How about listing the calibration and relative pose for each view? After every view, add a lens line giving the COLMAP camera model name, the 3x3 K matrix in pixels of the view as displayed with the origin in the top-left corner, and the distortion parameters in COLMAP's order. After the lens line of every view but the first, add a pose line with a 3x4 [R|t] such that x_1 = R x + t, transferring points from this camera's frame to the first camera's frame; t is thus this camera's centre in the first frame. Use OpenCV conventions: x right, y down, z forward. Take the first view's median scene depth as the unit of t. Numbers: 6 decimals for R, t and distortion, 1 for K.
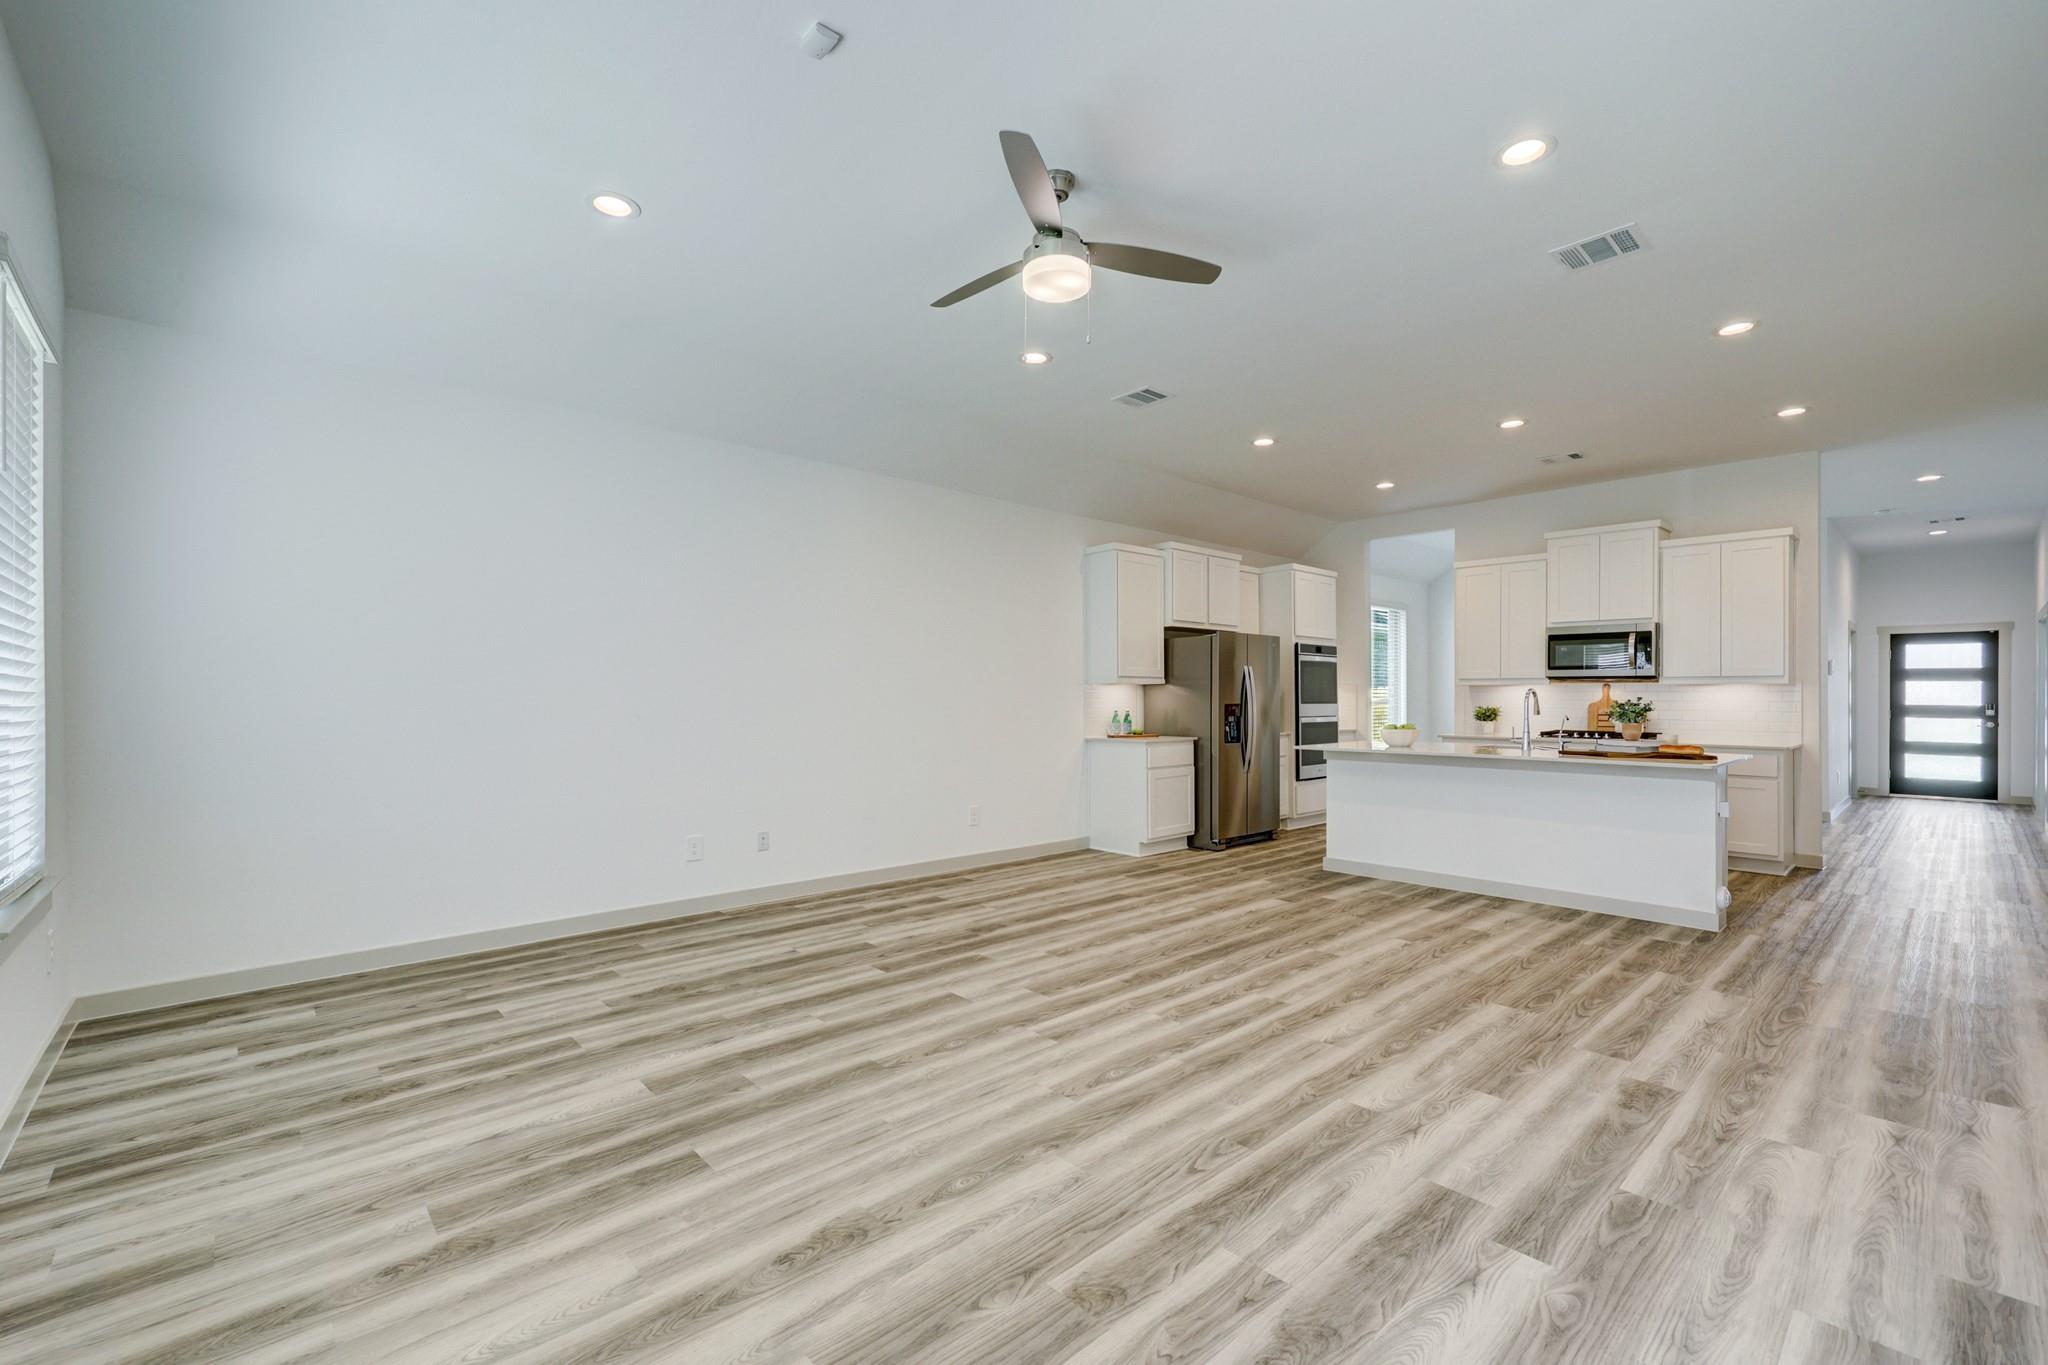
lens RADIAL K [[834.7, 0, 1037.6], [0, 834.7, 692.0], [0, 0, 1]] dist [-0.007471, 0.000900]
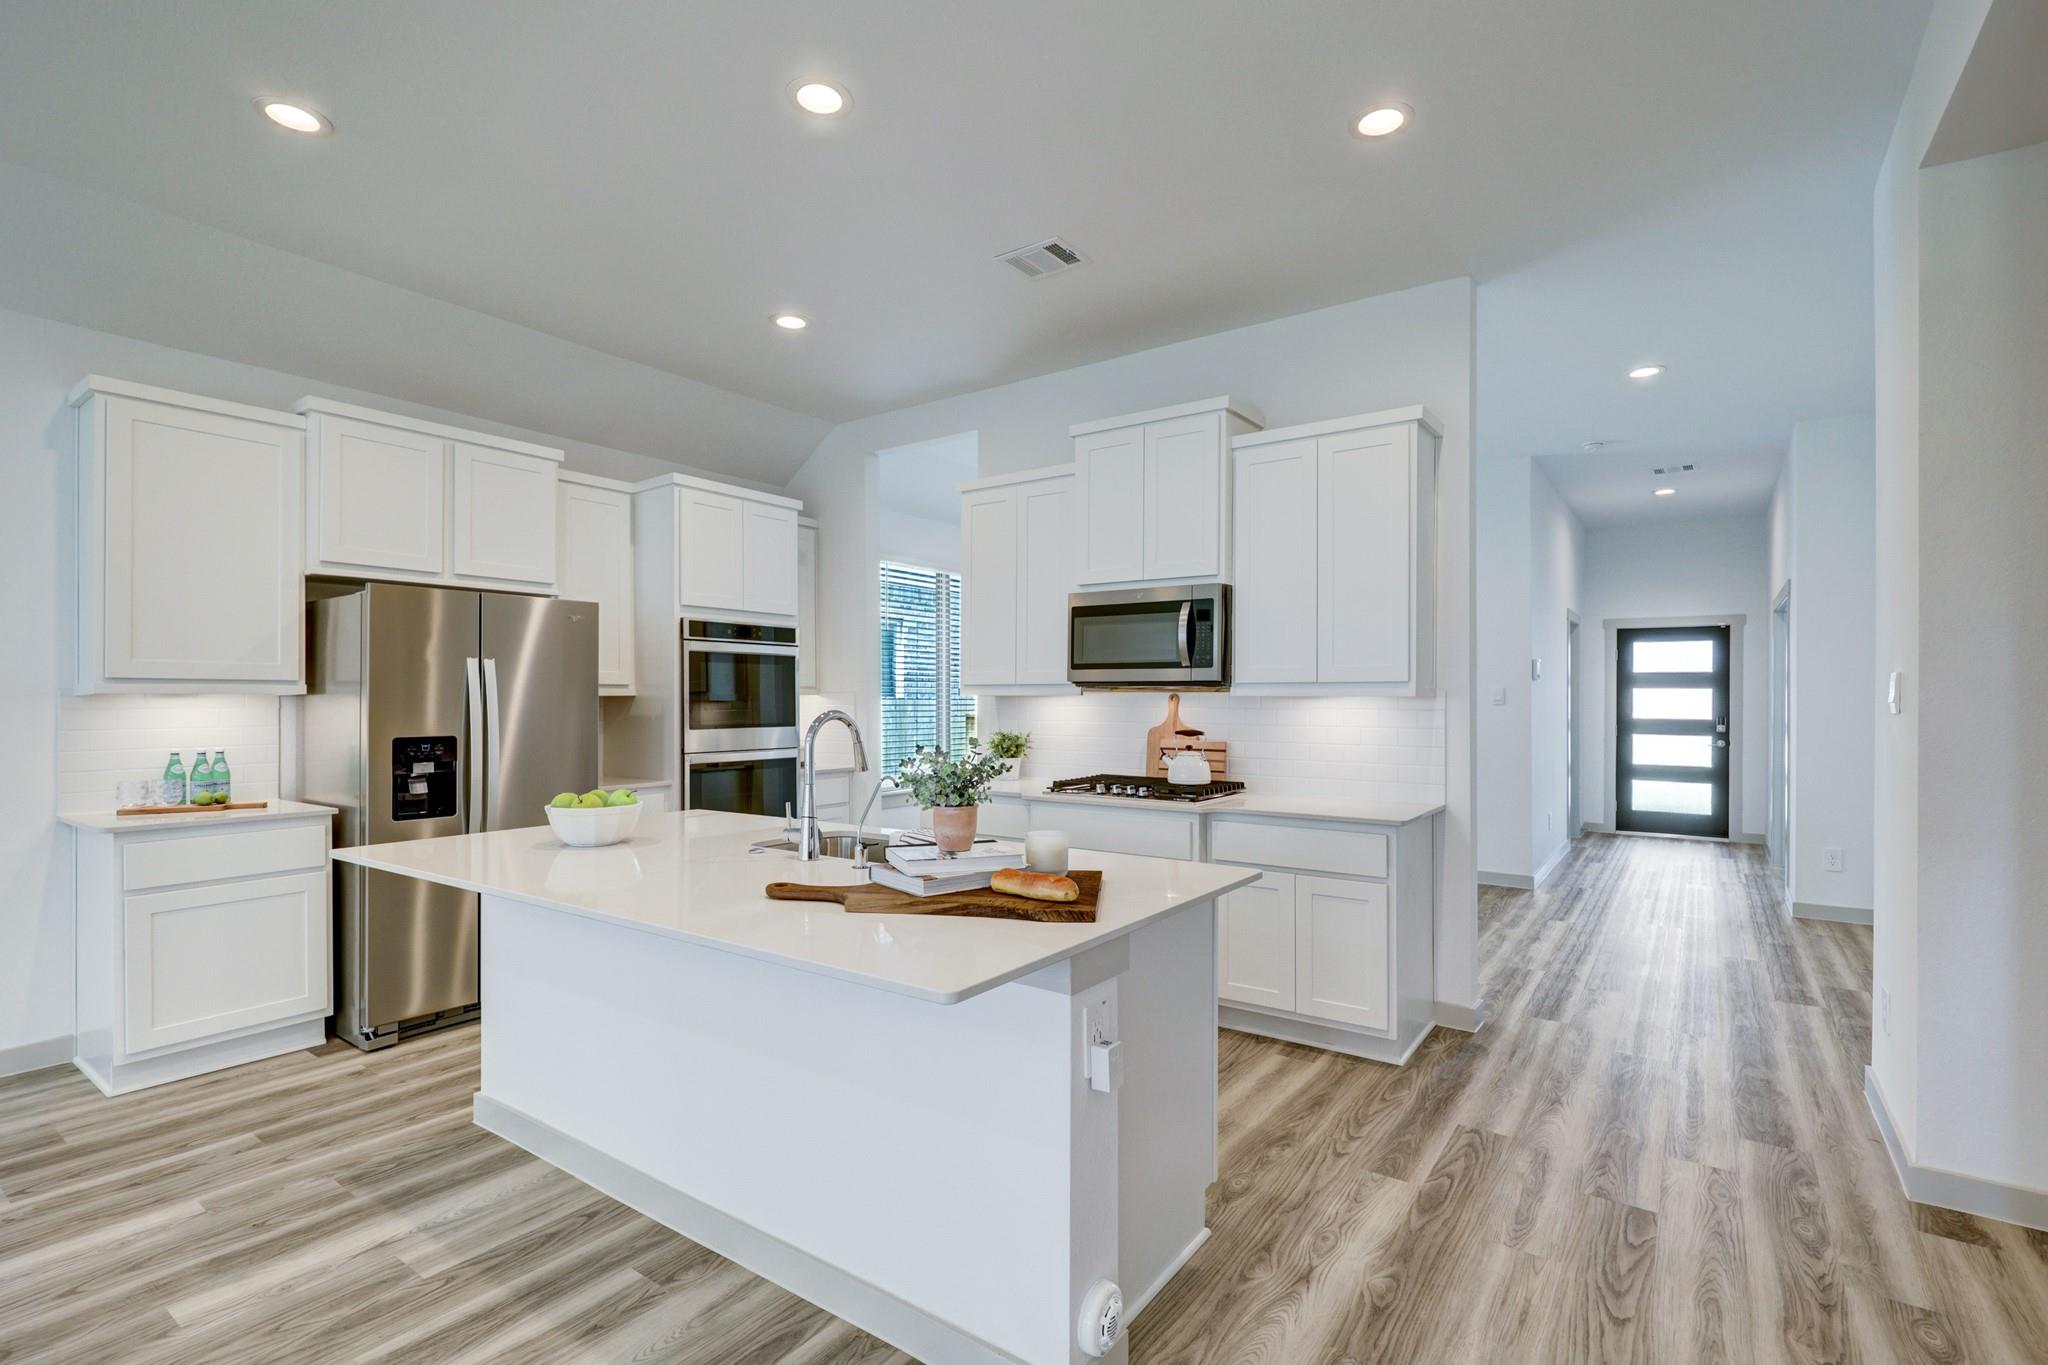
lens RADIAL K [[951.3, 0, 1023.1], [0, 951.3, 697.0], [0, 0, 1]] dist [-0.002799, -0.000287]
pose [[0.975232, -0.000298, 0.221186, 0.389196], [0.000311, 1.000000, -0.000023, -0.007285], [-0.221186, 0.000091, 0.975232, 0.340730]]
